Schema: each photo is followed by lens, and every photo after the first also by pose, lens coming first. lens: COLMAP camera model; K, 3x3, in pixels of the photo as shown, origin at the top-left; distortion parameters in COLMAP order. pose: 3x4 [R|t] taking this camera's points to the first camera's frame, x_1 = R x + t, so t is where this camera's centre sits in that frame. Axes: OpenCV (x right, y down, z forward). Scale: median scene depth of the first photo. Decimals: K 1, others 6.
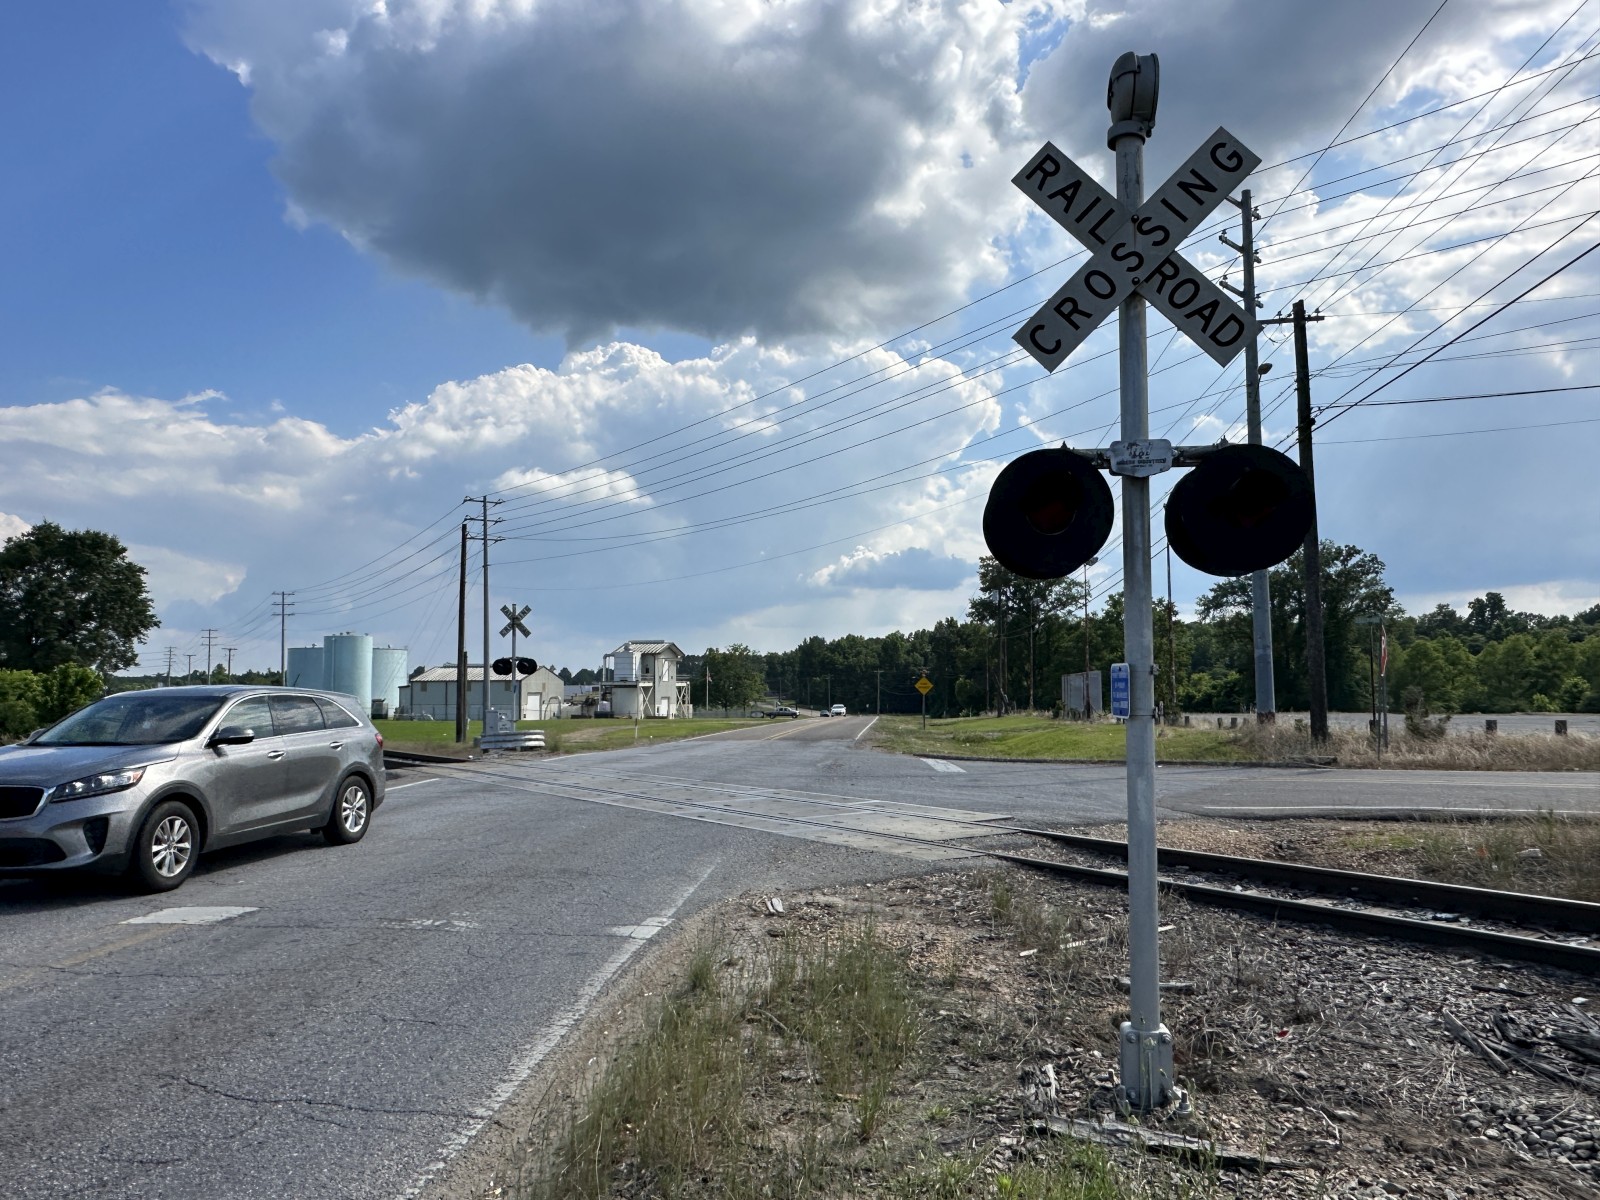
lens RADIAL K [[1150.4, 0, 785.0], [0, 1150.4, 604.6], [0, 0, 1]] dist [0.000531, -0.001369]
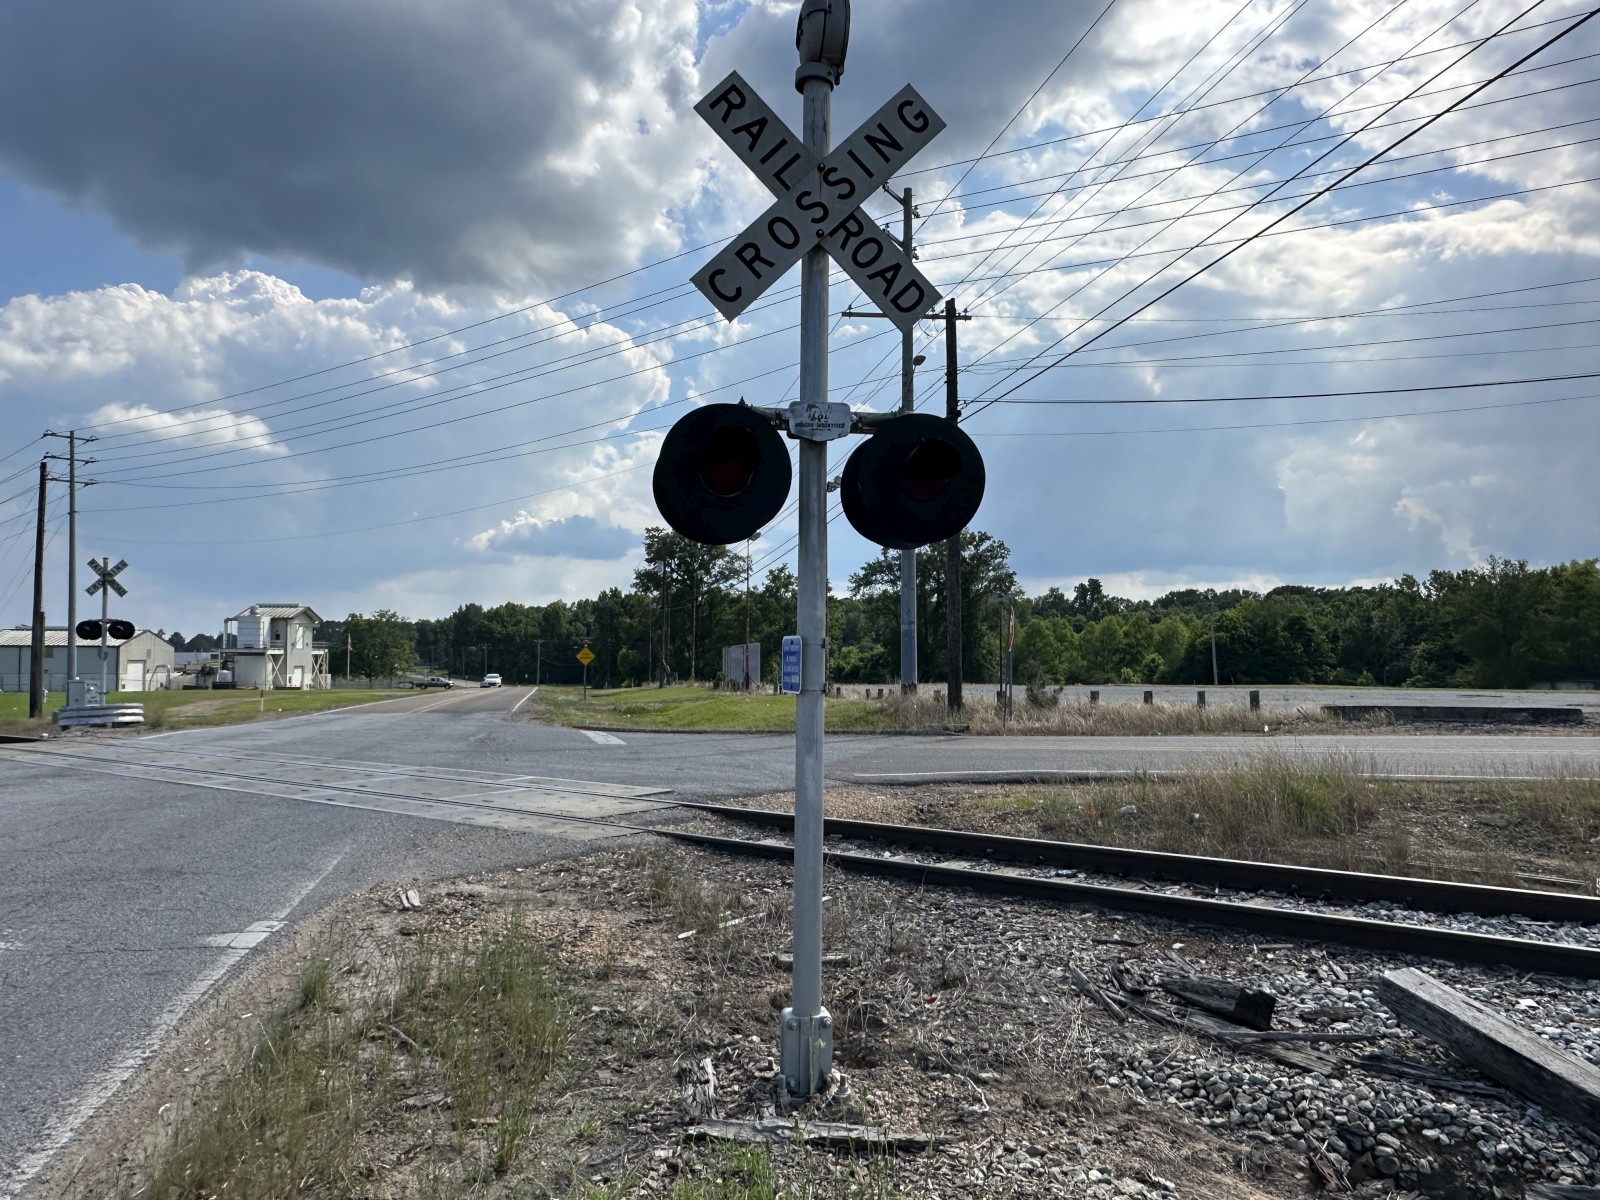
lens RADIAL K [[1150.4, 0, 820.3], [0, 1150.4, 611.1], [0, 0, 1]] dist [0.000531, -0.001369]
pose [[0.948861, 0.020664, 0.315016, 0.002229], [-0.030410, 0.999198, 0.026053, 0.000947], [-0.314225, -0.034300, 0.948729, 0.015826]]
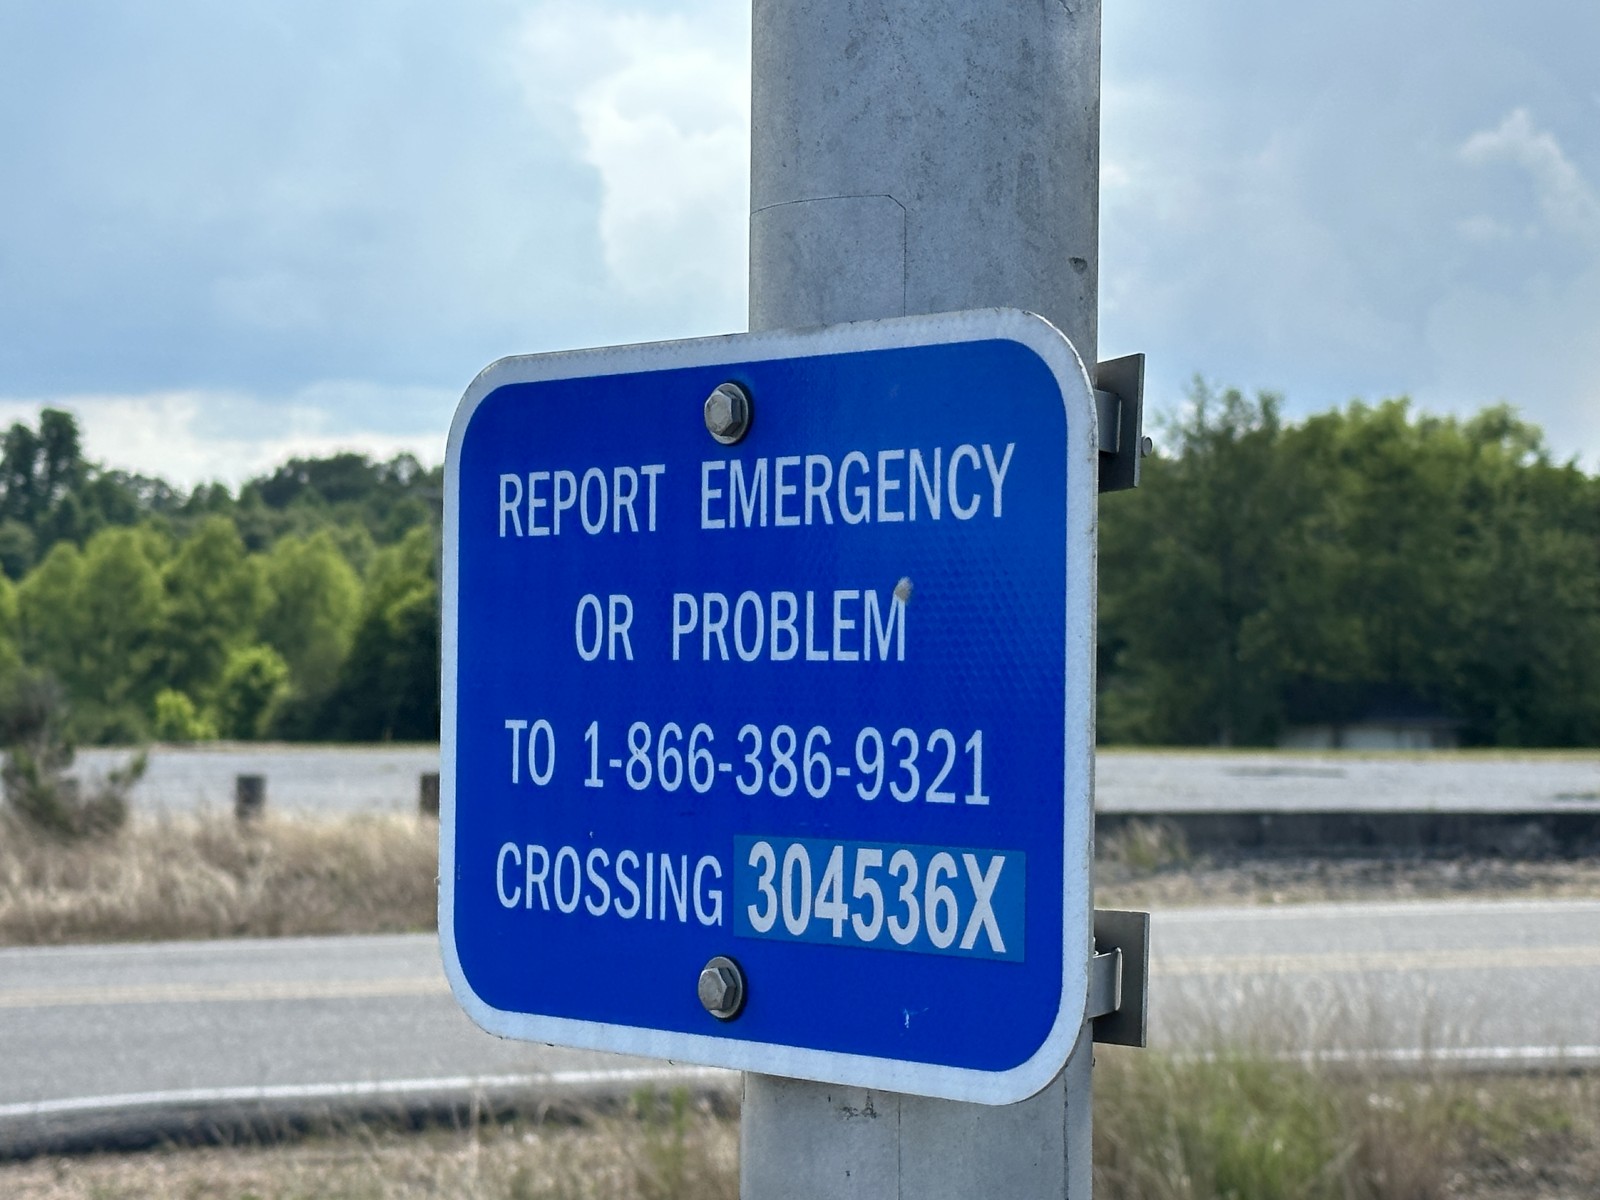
lens RADIAL K [[3566.0, 0, 802.3], [0, 3566.0, 613.7], [0, 0, 1]] dist [0.061801, 0.000000]
pose [[0.717150, 0.017804, 0.696692, 0.028670], [-0.057307, 0.997795, 0.033491, 0.014140], [-0.694559, -0.063943, 0.716589, 0.194118]]
